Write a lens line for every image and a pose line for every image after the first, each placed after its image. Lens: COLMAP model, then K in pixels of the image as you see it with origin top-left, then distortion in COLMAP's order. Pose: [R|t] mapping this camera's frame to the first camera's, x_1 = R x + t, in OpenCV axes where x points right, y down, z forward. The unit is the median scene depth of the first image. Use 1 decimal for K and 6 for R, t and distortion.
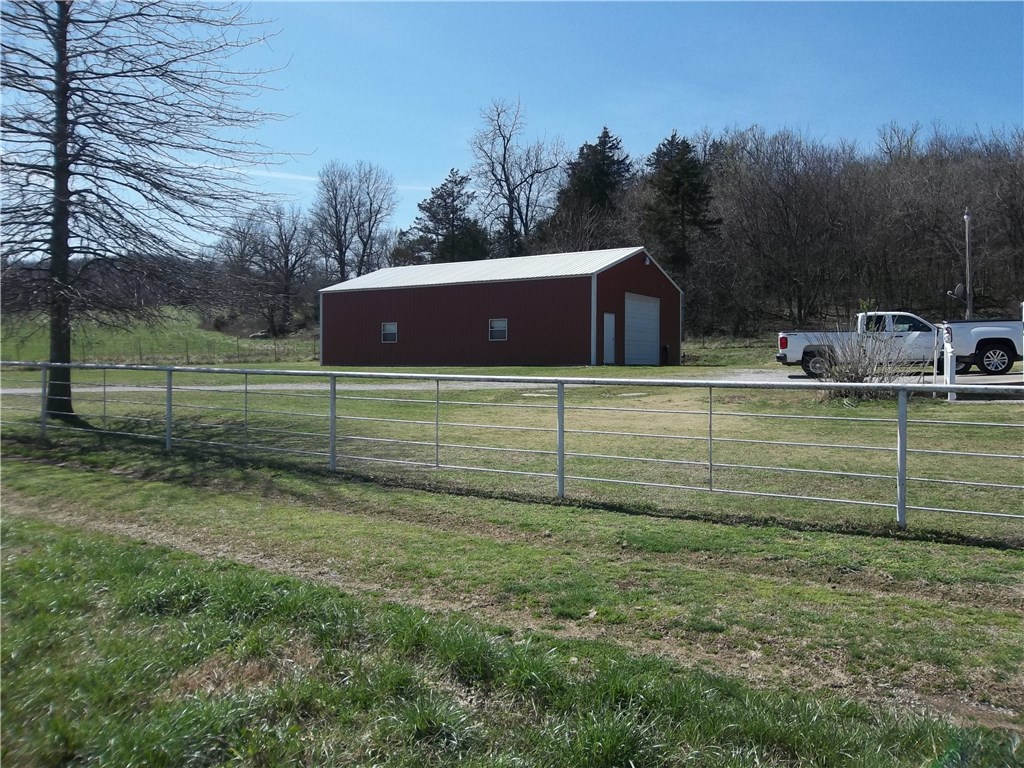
lens RADIAL K [[827.2, 0, 511.4], [0, 827.2, 384.0], [0, 0, 1]] dist [-0.007460, -0.002334]
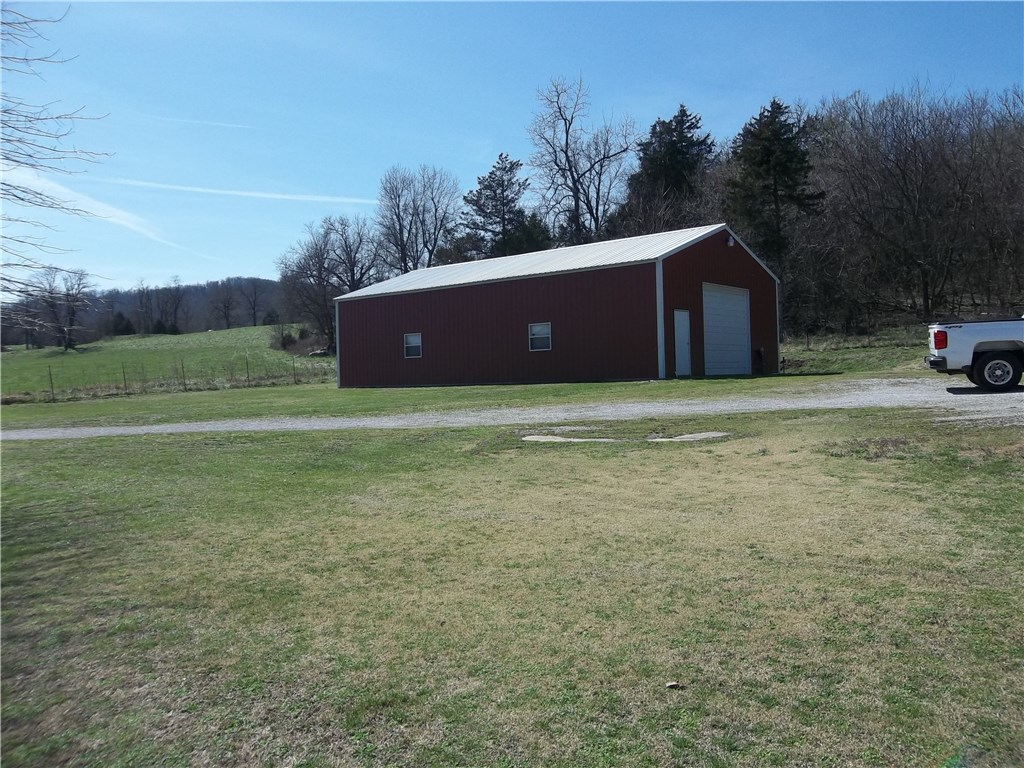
lens RADIAL K [[827.2, 0, 512.8], [0, 827.2, 382.8], [0, 0, 1]] dist [-0.007460, -0.002334]
pose [[0.993488, -0.031842, -0.109397, 0.028076], [0.030476, 0.999435, -0.014141, -0.007581], [0.109785, 0.010715, 0.993898, 0.139980]]
